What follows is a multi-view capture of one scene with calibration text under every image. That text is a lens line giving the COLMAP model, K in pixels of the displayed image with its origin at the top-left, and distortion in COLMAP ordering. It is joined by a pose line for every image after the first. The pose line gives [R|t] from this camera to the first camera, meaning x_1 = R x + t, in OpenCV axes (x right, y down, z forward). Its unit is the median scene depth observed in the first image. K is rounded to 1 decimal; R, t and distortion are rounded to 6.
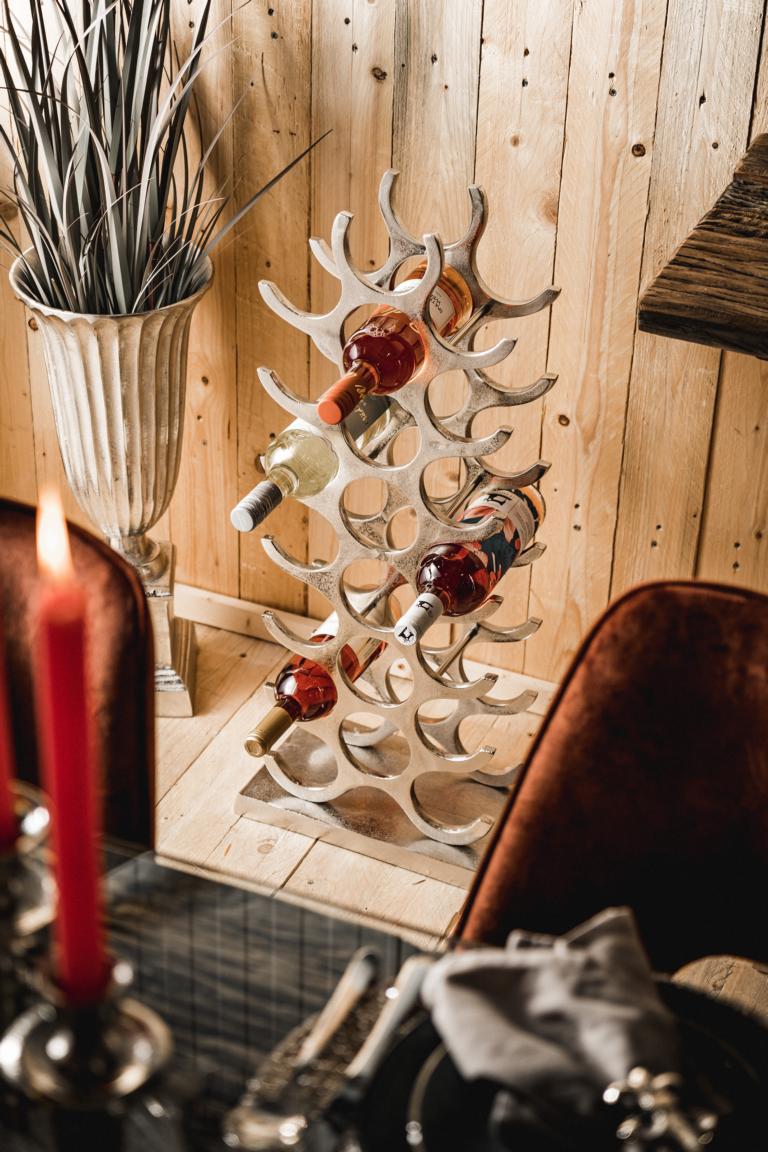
lens RADIAL K [[2287.2, 0, 347.8], [0, 2287.2, 571.7], [0, 0, 1]] dist [0.041620, 0.216316]
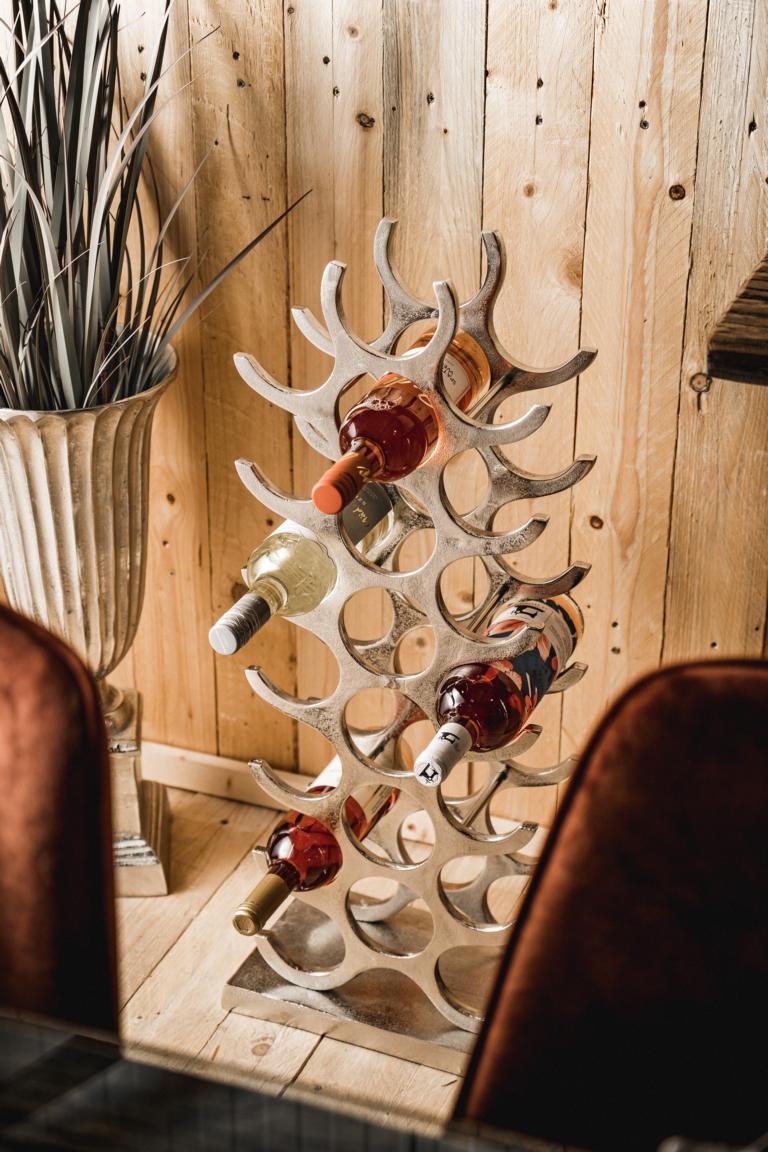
lens RADIAL K [[2287.2, 0, 347.8], [0, 2287.2, 571.7], [0, 0, 1]] dist [0.041620, 0.216316]
pose [[0.999194, -0.035371, 0.018978, -0.014964], [0.036941, 0.995254, -0.090026, 0.026090], [-0.015704, 0.090655, 0.995759, 0.166528]]
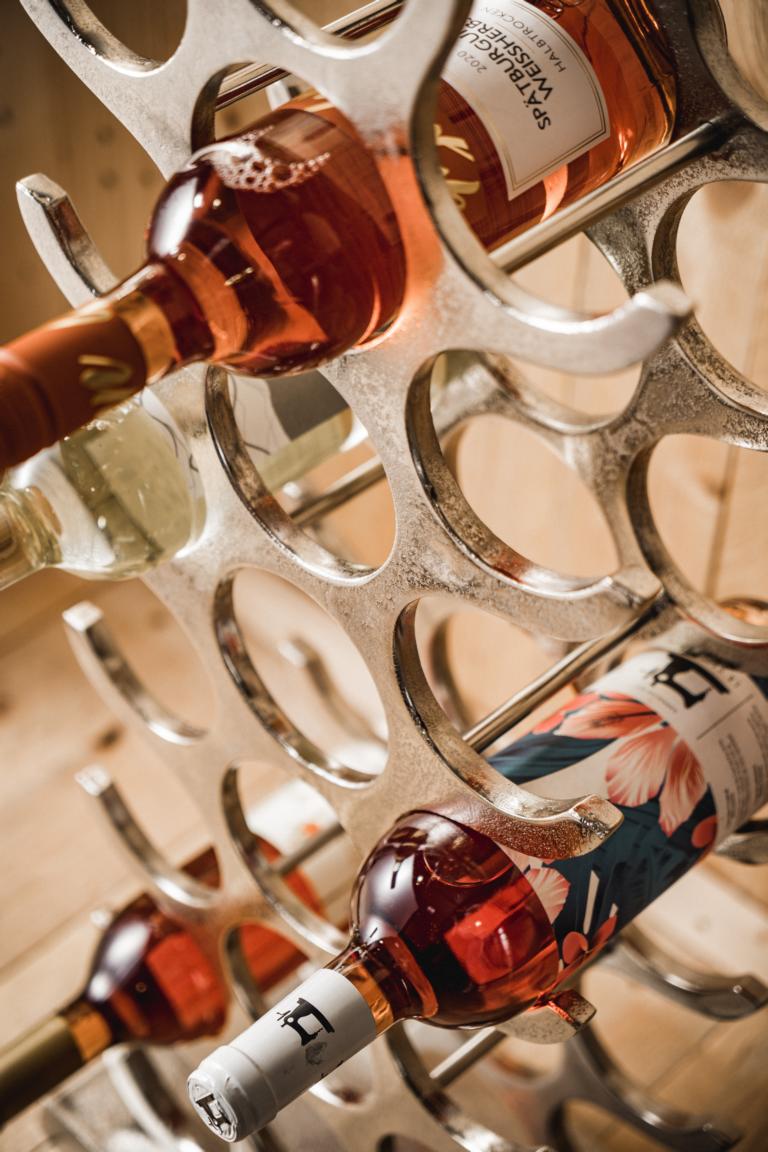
lens RADIAL K [[2287.2, 0, 347.8], [0, 2287.2, 571.7], [0, 0, 1]] dist [0.041620, 0.216316]
pose [[0.940275, 0.236408, -0.244936, 0.095950], [-0.188814, 0.960887, 0.202598, -0.105068], [0.283252, -0.144251, 0.948135, 0.652051]]
